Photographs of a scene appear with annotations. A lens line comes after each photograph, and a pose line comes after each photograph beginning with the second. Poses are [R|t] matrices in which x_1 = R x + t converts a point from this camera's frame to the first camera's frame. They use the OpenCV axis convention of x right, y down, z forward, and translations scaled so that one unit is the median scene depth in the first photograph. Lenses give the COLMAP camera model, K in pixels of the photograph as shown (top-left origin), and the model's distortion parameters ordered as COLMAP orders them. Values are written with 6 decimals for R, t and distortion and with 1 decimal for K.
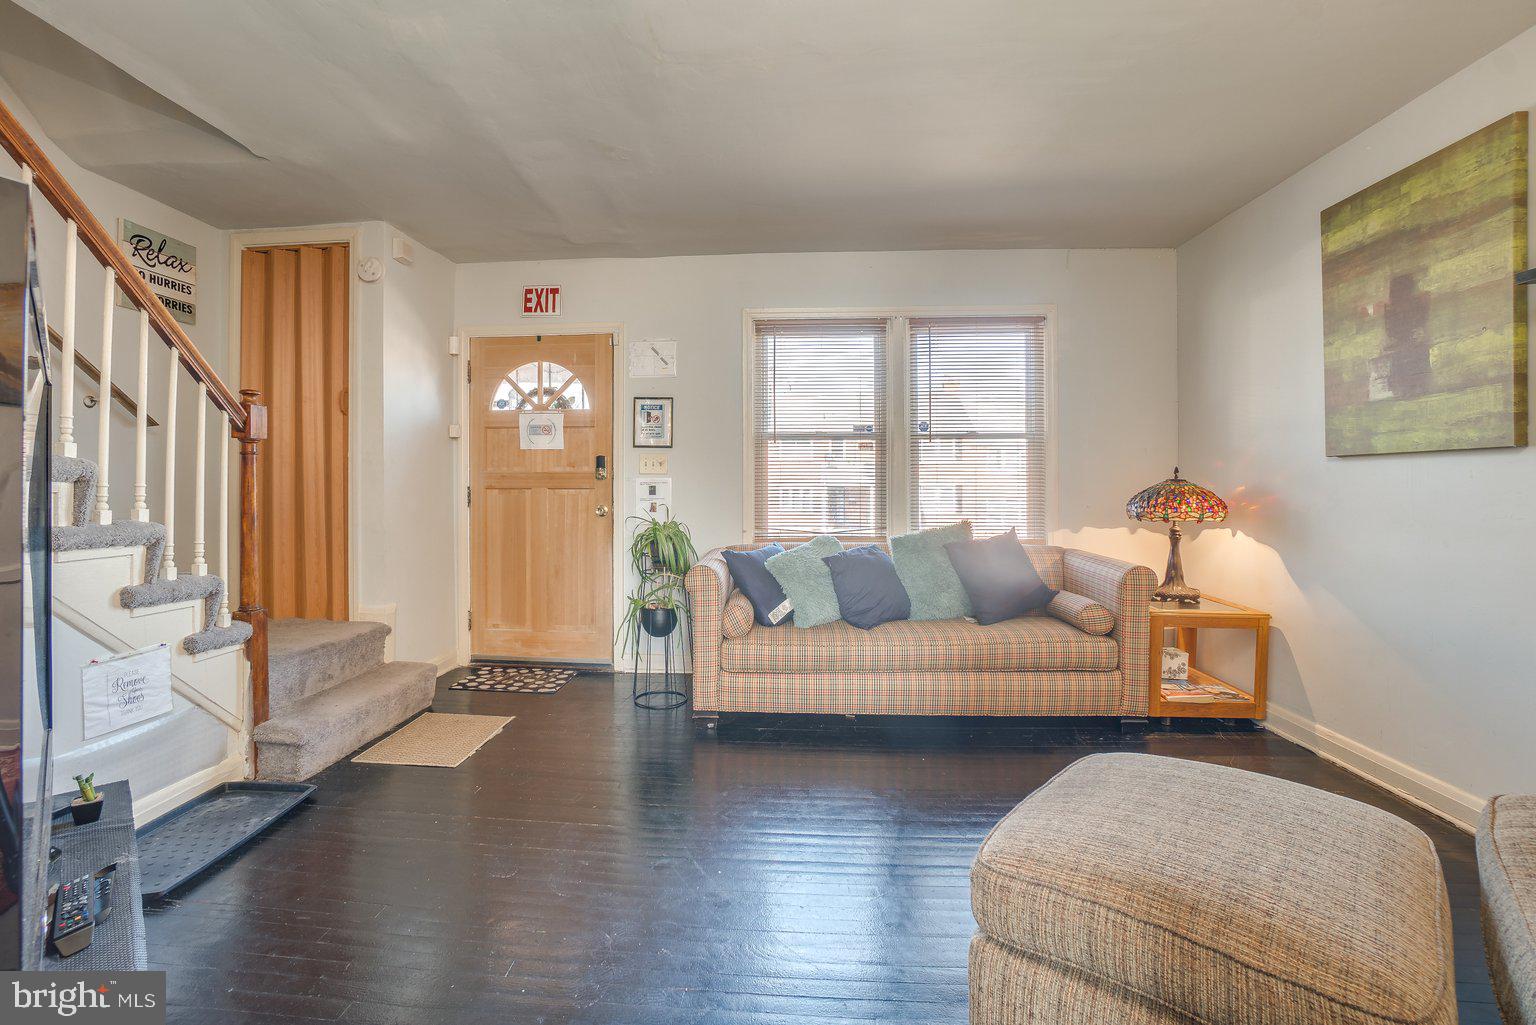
lens RADIAL K [[703.7, 0, 735.6], [0, 703.7, 479.7], [0, 0, 1]] dist [-0.063291, 0.022379]
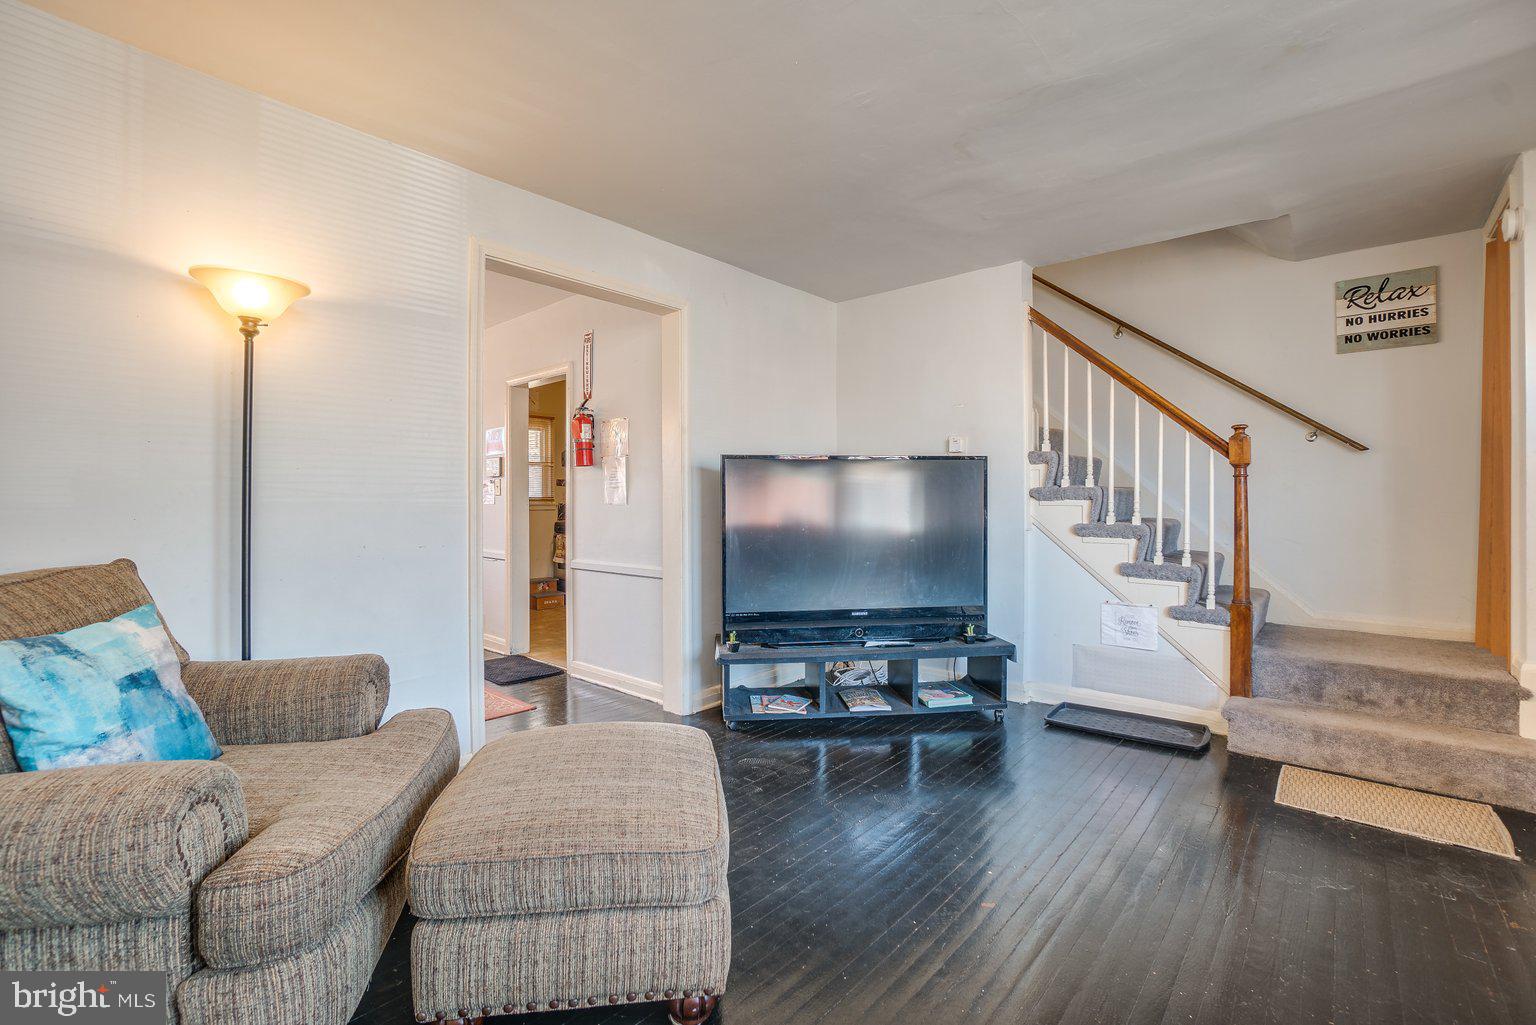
lens RADIAL K [[703.7, 0, 735.6], [0, 703.7, 479.7], [0, 0, 1]] dist [-0.063291, 0.022379]
pose [[-0.611783, -0.023844, -0.790666, 0.849253], [0.003268, 0.999461, -0.032669, 0.005867], [0.791019, -0.022570, -0.611375, 1.063734]]
